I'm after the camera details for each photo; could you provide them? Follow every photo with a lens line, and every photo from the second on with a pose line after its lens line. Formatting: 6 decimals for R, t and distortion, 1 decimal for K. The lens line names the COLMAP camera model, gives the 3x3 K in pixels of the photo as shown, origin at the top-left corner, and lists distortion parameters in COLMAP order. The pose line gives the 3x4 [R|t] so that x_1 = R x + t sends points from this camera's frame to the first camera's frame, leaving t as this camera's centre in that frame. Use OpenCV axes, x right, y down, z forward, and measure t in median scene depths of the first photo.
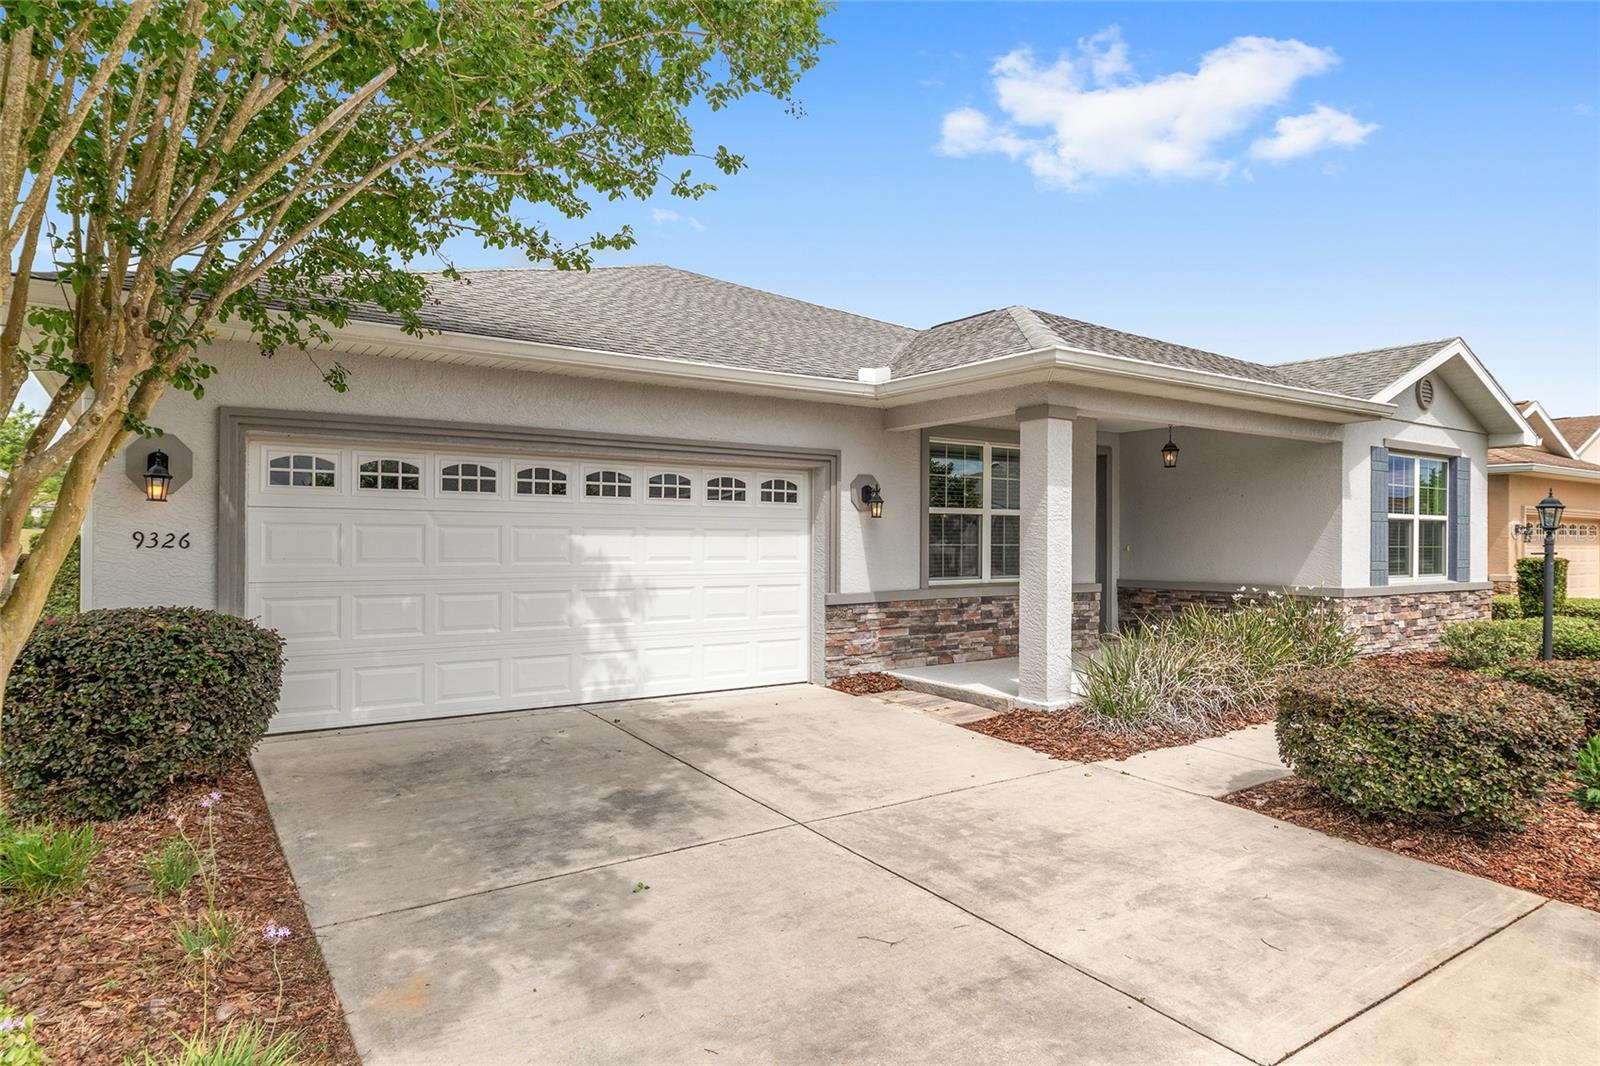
lens RADIAL K [[931.5, 0, 799.2], [0, 931.5, 545.5], [0, 0, 1]] dist [0.002018, -0.000166]
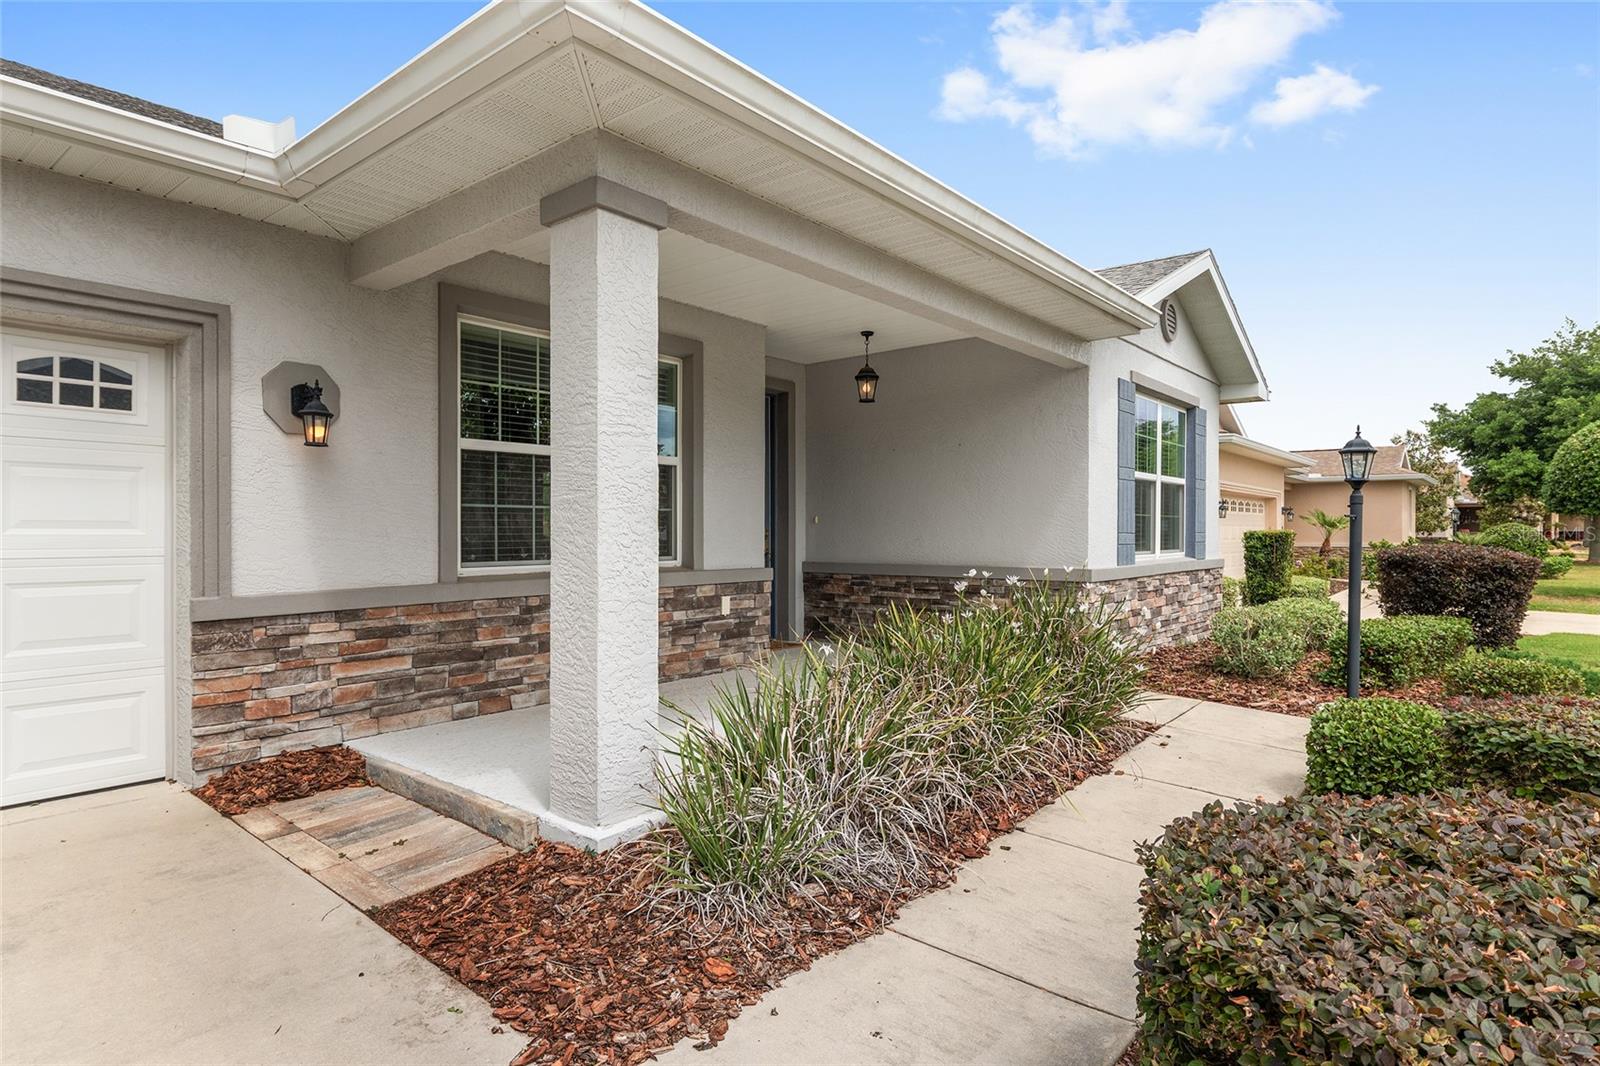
lens RADIAL K [[870.2, 0, 798.2], [0, 870.2, 529.2], [0, 0, 1]] dist [0.001943, 0.000328]
pose [[0.960881, -0.003312, 0.276943, 0.197737], [0.005000, 0.999973, -0.005389, 0.019028], [-0.276918, 0.006563, 0.960871, 0.456072]]
